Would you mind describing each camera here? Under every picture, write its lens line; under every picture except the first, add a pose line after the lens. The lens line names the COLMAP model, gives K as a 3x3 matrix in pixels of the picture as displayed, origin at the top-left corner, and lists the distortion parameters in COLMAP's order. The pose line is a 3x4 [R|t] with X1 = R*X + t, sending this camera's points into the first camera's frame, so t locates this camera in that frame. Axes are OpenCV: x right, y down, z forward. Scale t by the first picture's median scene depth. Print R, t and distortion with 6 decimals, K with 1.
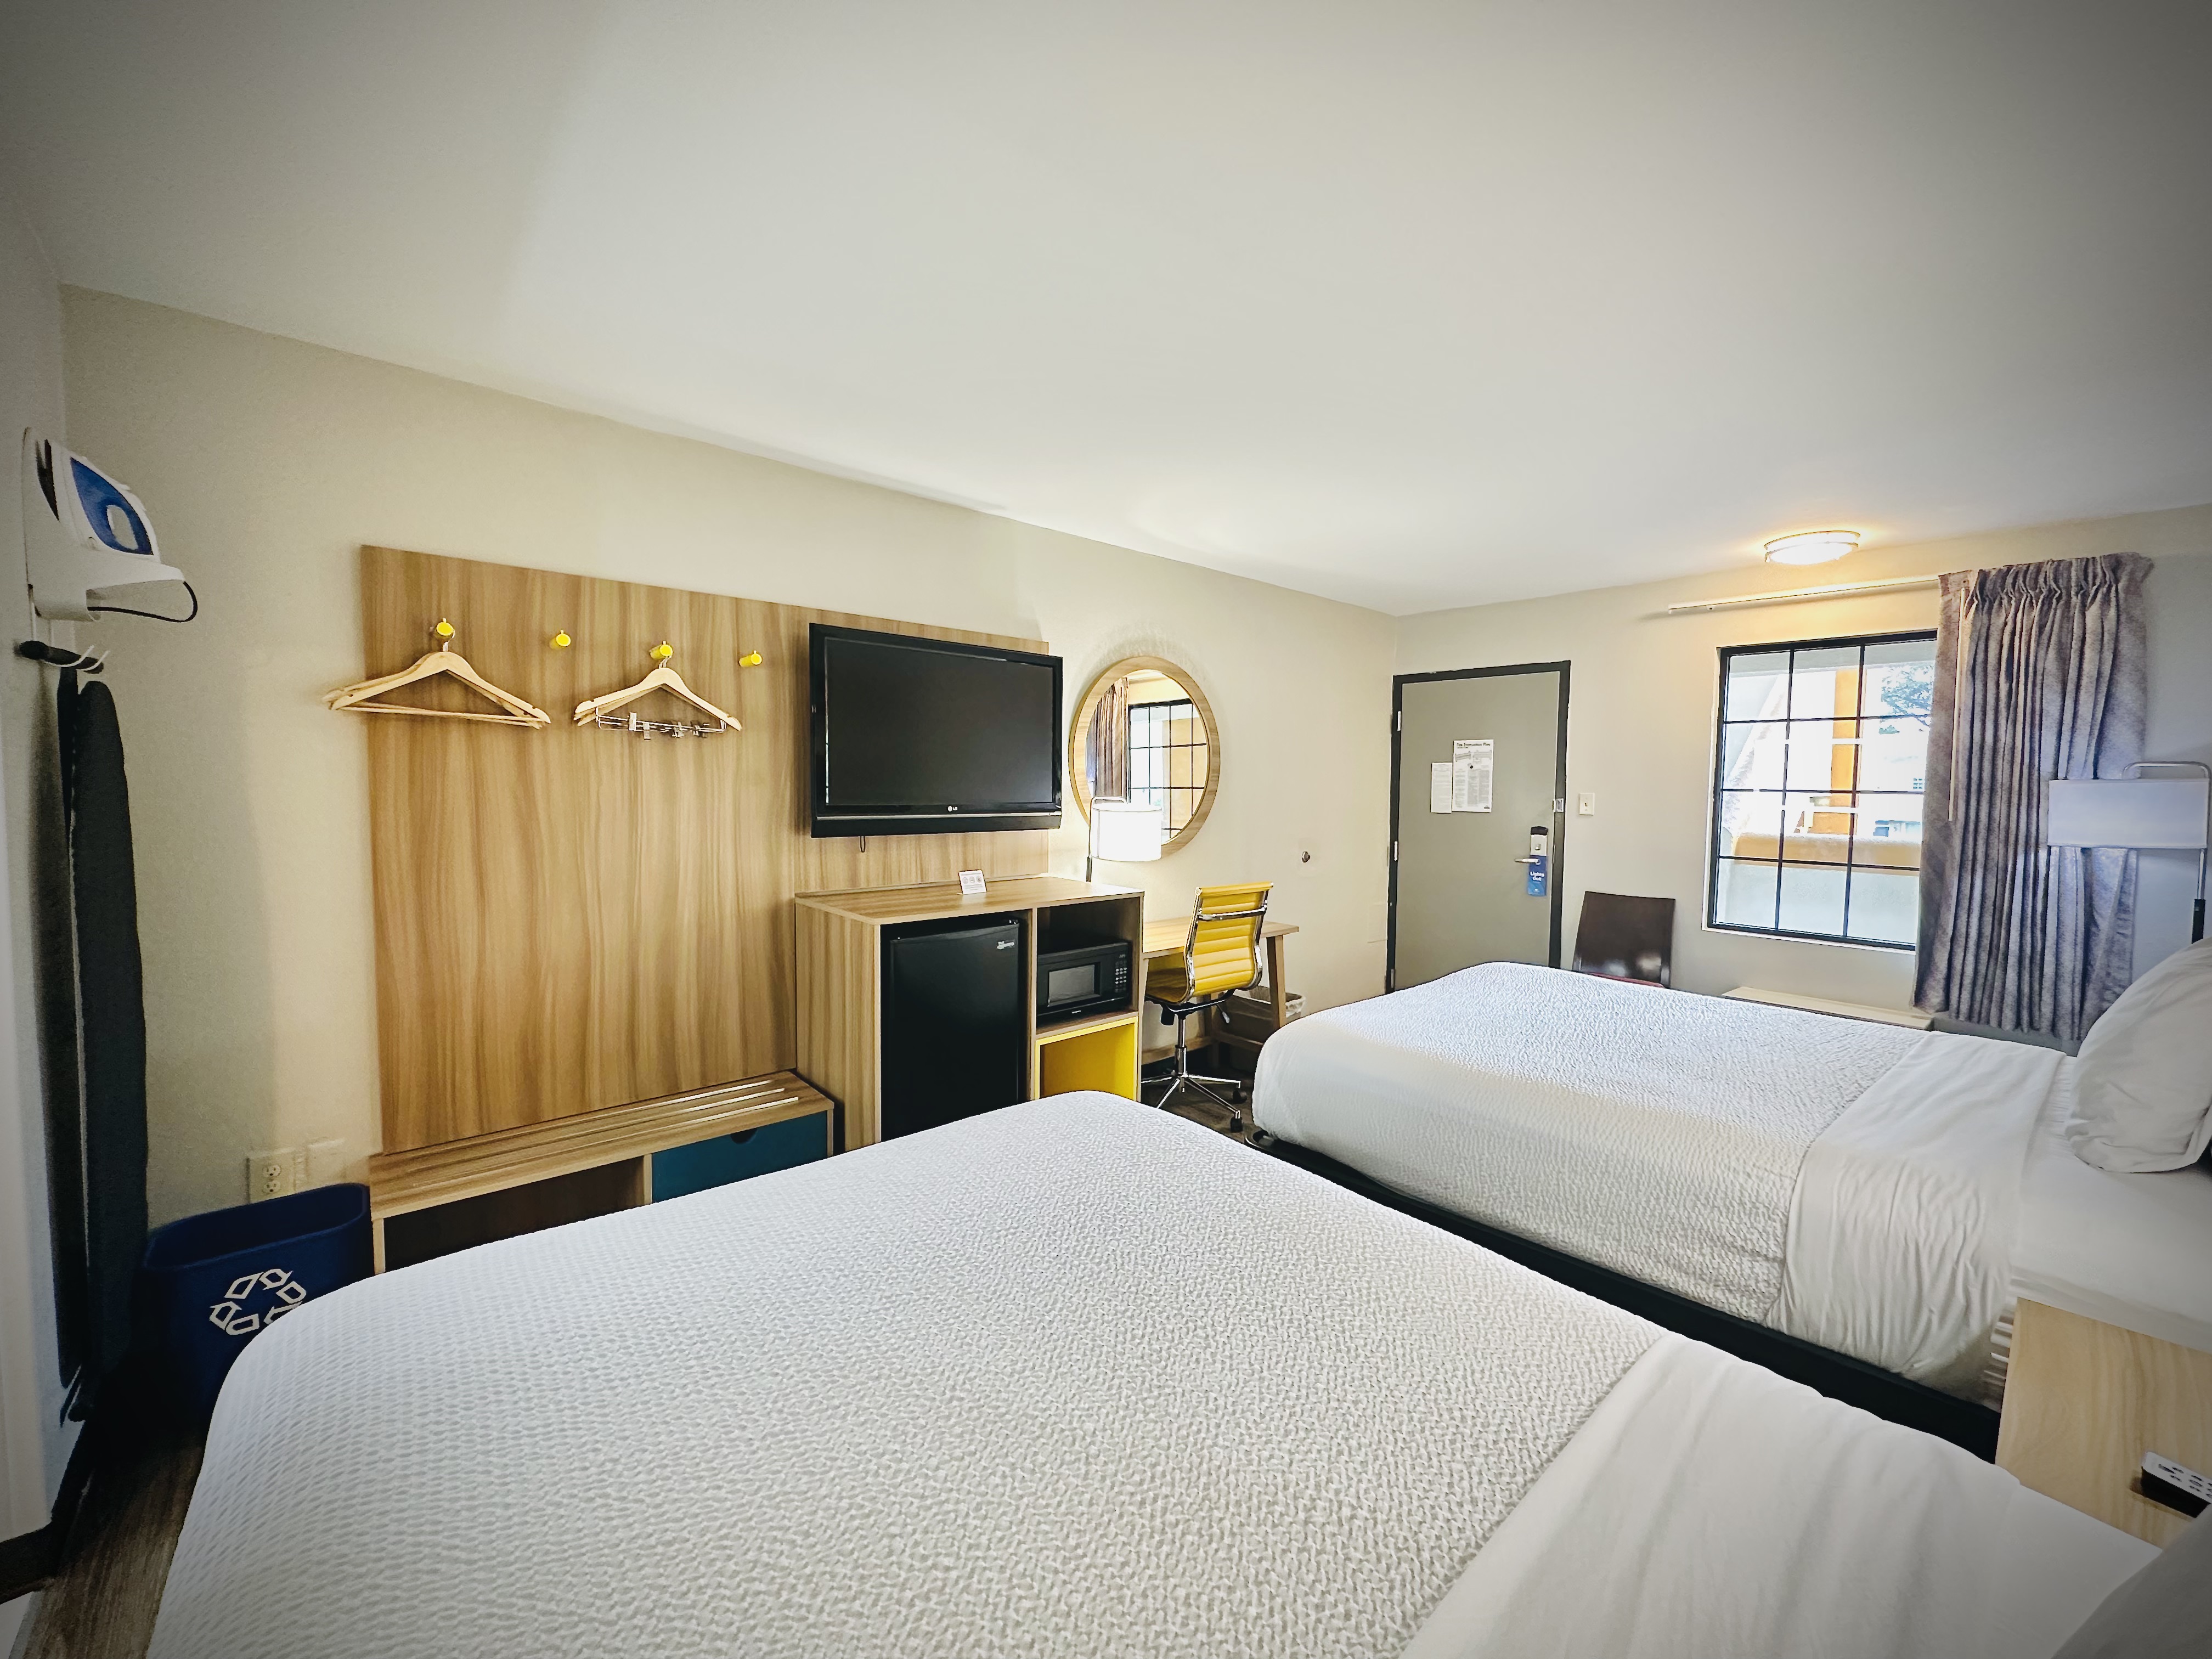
lens RADIAL K [[868.2, 0, 1106.0], [0, 868.2, 829.5], [0, 0, 1]] dist [0.000380, 0.000134]
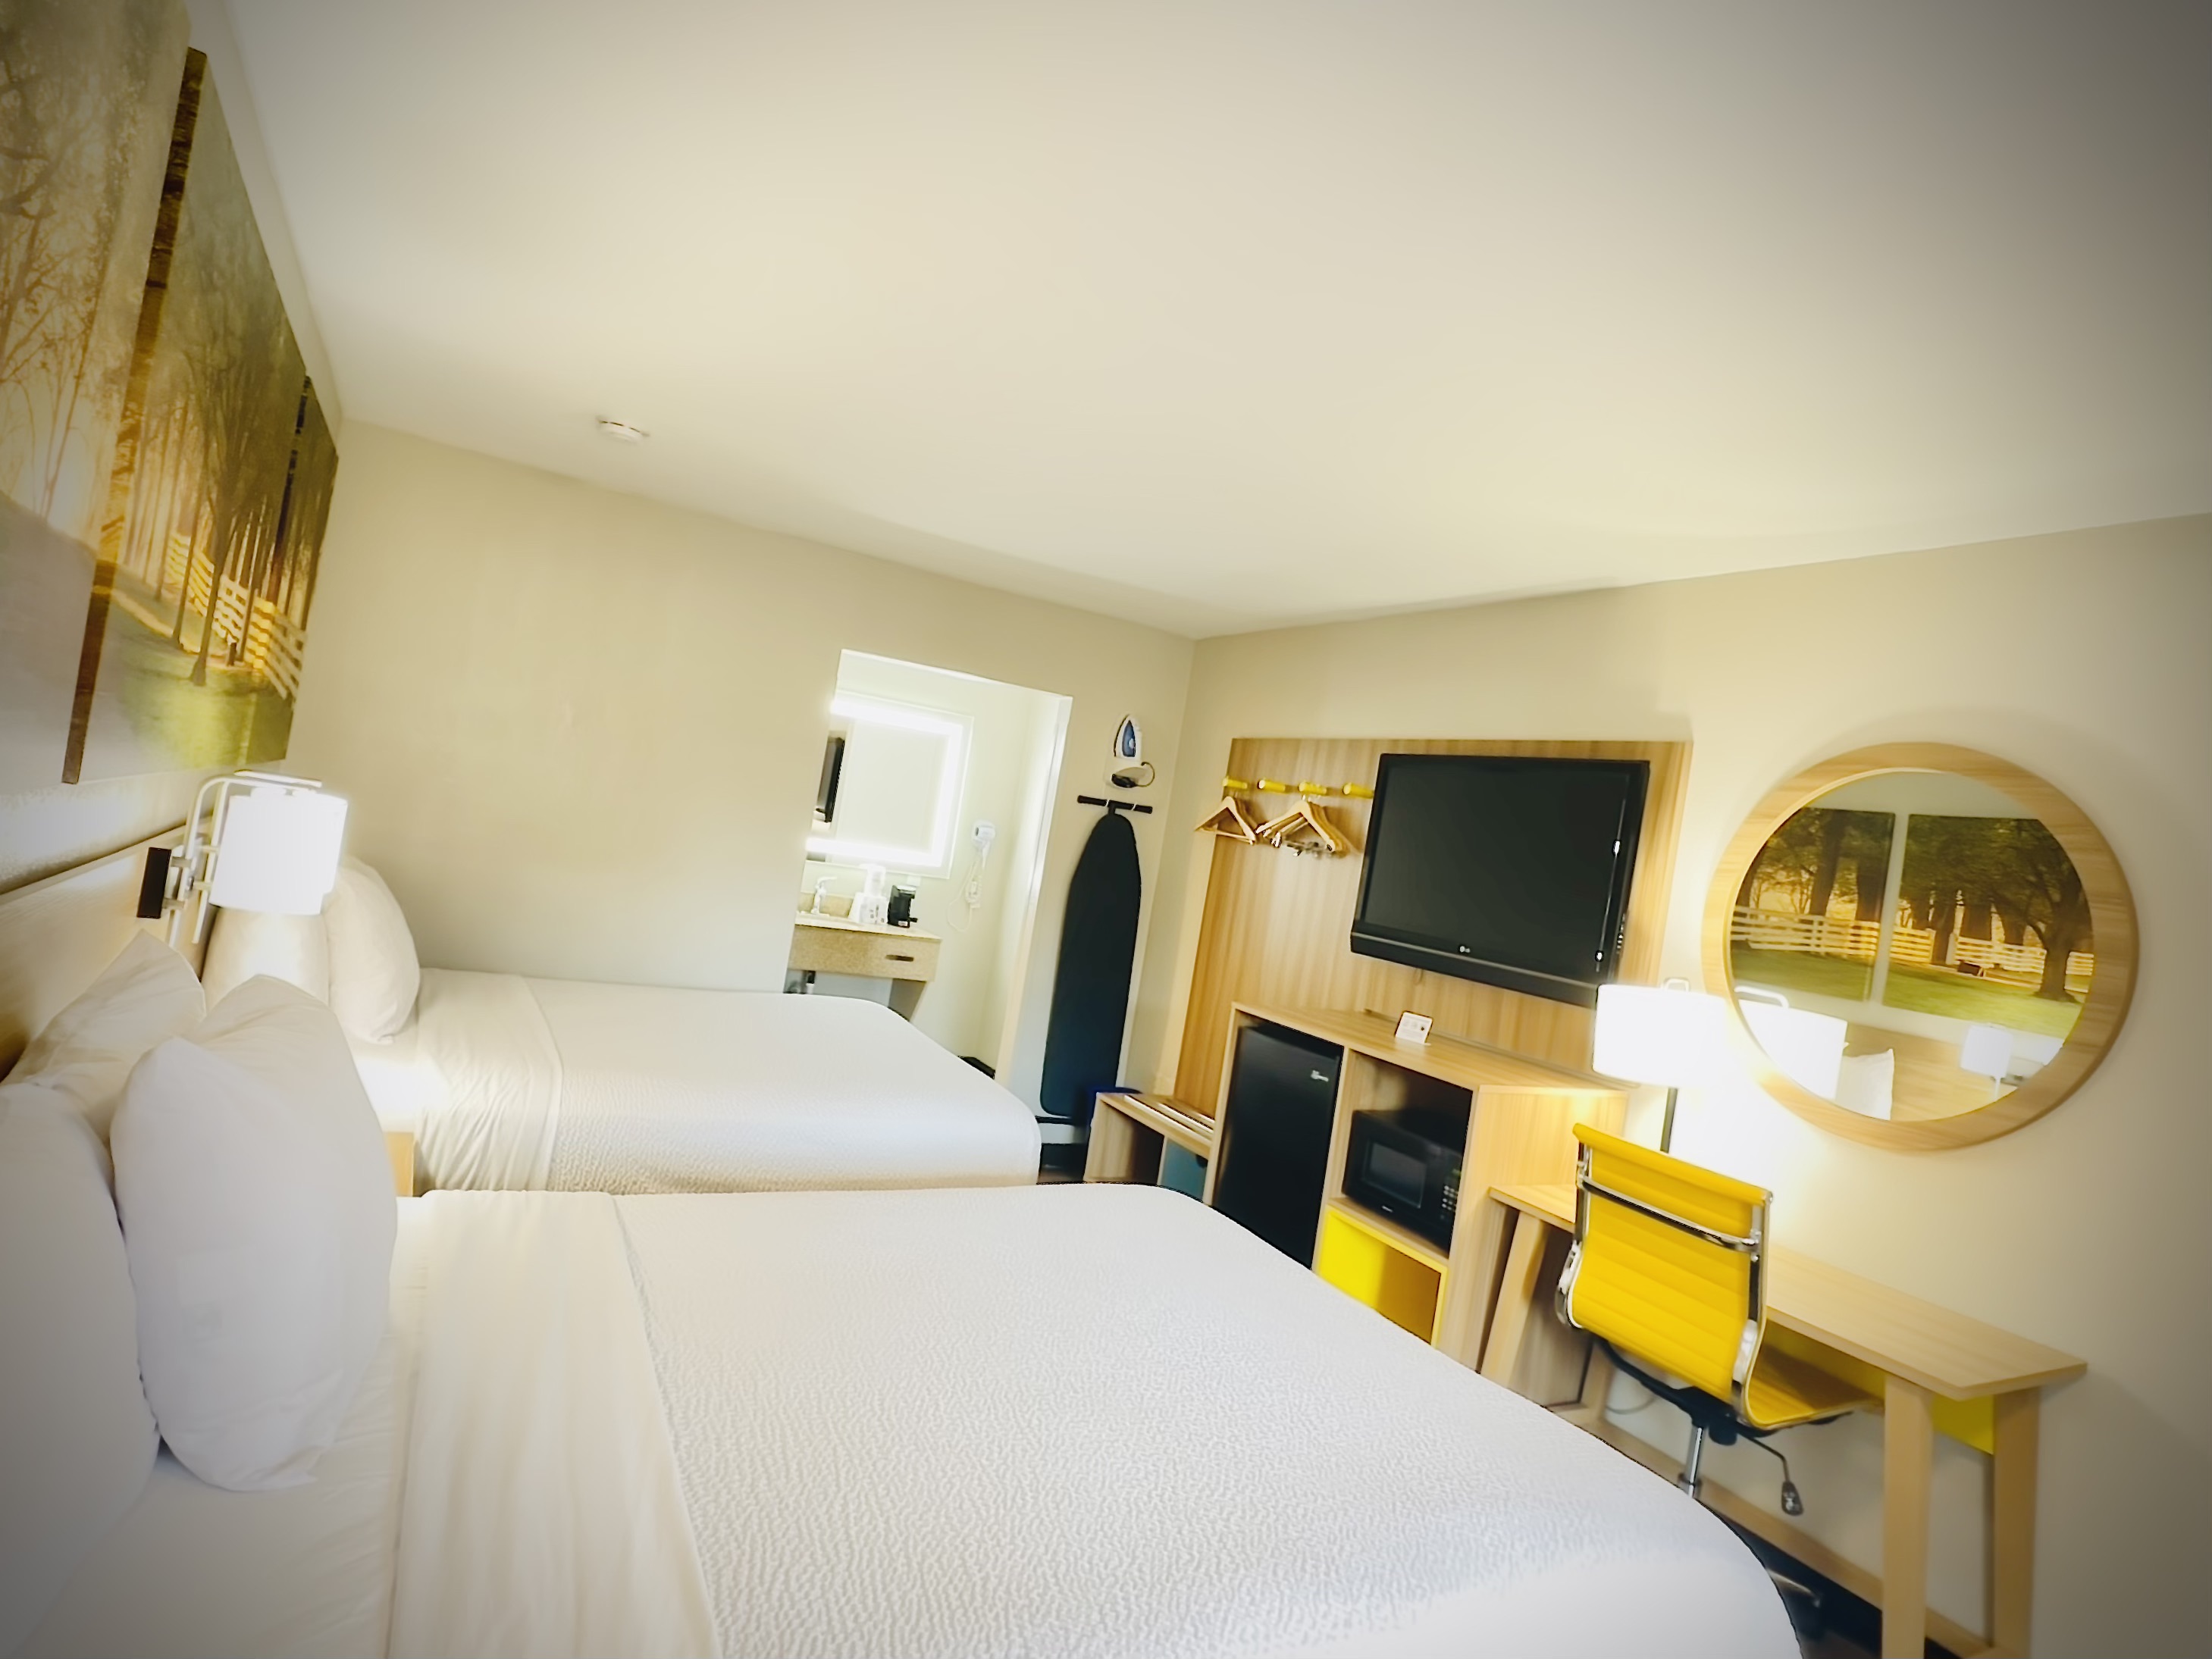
lens RADIAL K [[1224.7, 0, 1106.0], [0, 1224.7, 829.5], [0, 0, 1]] dist [0.000735, 0.000257]
pose [[-0.207960, -0.066795, -0.975854, 1.079690], [-0.236745, 0.971439, -0.016041, -0.036094], [0.949054, 0.227693, -0.217834, 0.921708]]
